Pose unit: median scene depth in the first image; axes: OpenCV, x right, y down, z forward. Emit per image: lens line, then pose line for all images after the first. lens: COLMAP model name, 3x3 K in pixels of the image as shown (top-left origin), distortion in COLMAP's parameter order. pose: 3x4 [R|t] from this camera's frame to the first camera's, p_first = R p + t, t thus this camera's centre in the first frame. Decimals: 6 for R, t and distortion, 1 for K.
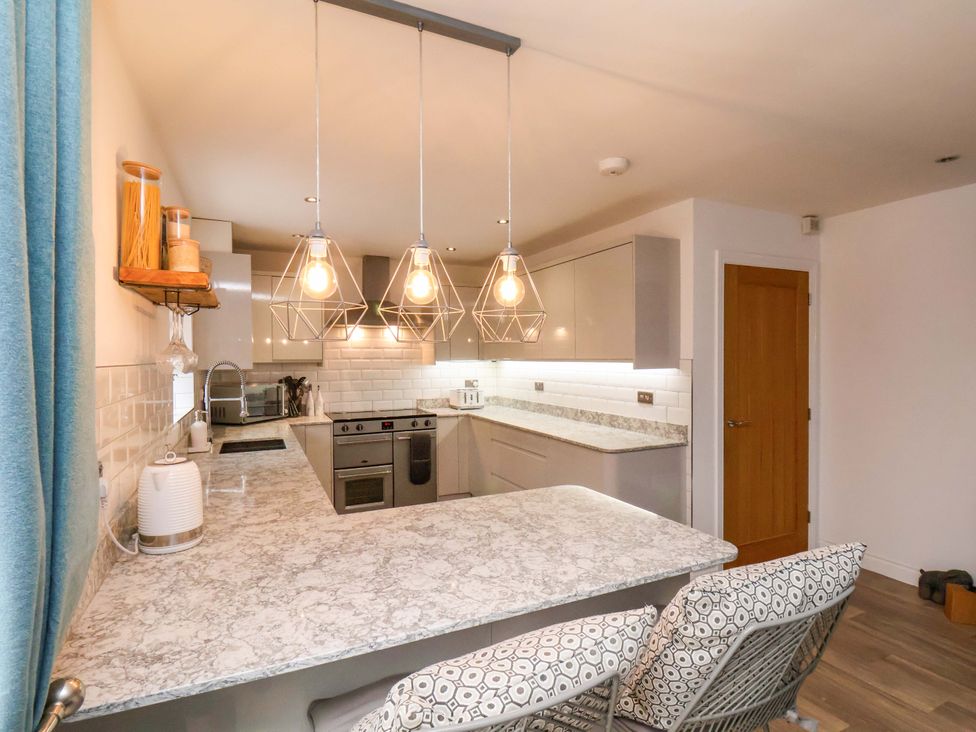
lens RADIAL K [[512.7, 0, 489.2], [0, 512.7, 370.1], [0, 0, 1]] dist [0.006835, -0.016101]
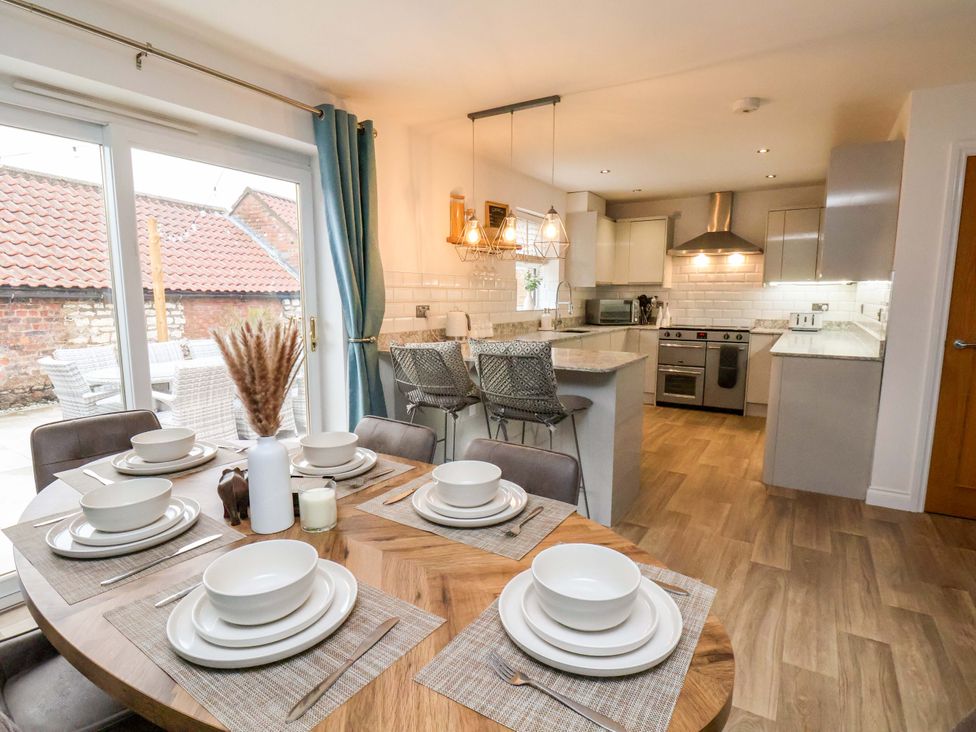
lens RADIAL K [[510.7, 0, 488.8], [0, 510.7, 367.7], [0, 0, 1]] dist [0.008978, -0.018938]
pose [[0.543444, 0.124434, -0.830172, 0.546408], [-0.029108, 0.991151, 0.129509, 0.040026], [0.838941, -0.046216, 0.542257, -0.096335]]
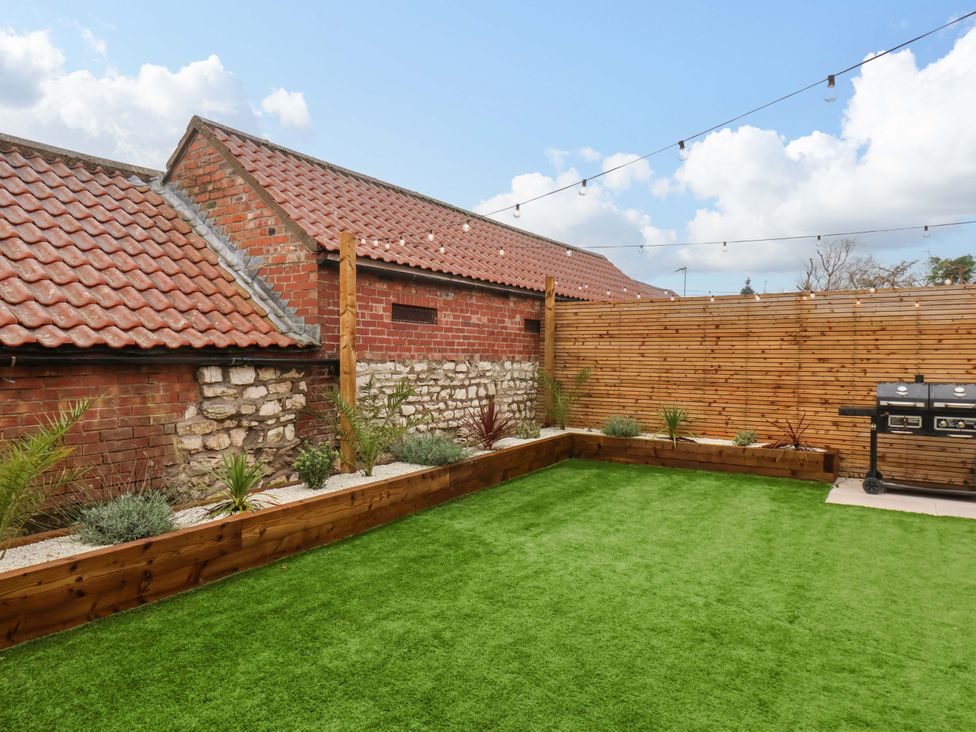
lens RADIAL K [[643.7, 0, 485.5], [0, 643.7, 381.5], [0, 0, 1]] dist [0.006435, 0.000958]
pose [[0.327787, 0.047707, -0.943546, -0.842788], [-0.031397, 0.998723, 0.039590, 0.025158], [0.944230, 0.016648, 0.328866, 0.516352]]
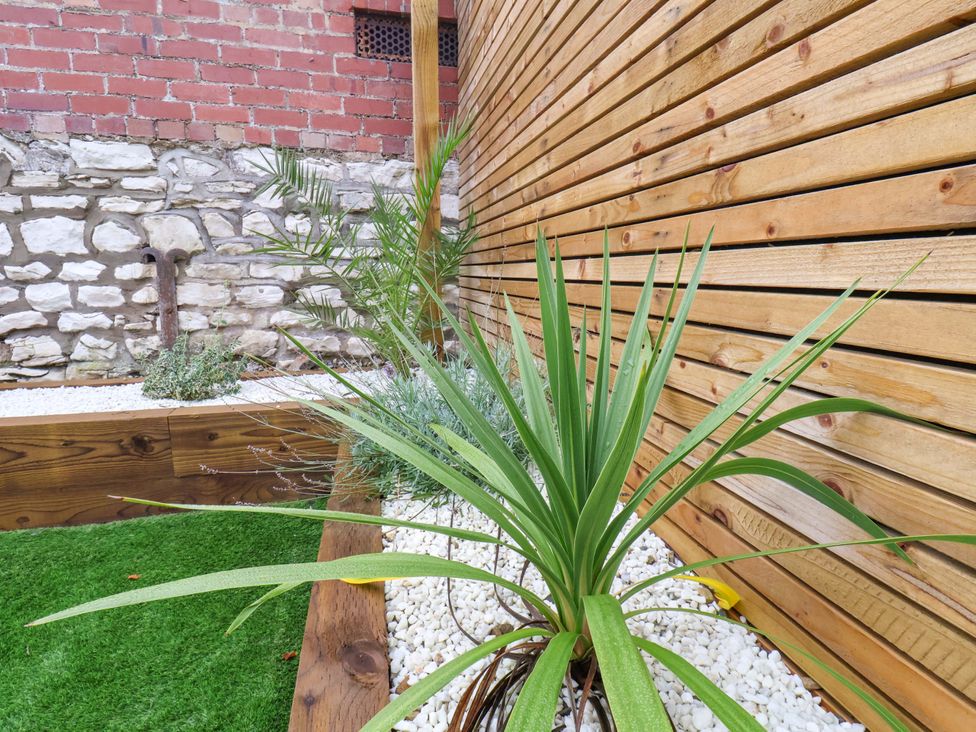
lens RADIAL K [[512.7, 0, 489.2], [0, 512.7, 370.1], [0, 0, 1]] dist [0.006835, -0.016101]
pose [[-0.413835, 0.171307, -0.894089, -2.315422], [-0.023656, 0.979780, 0.198675, 0.149159], [0.910045, 0.103369, -0.401414, 1.680415]]
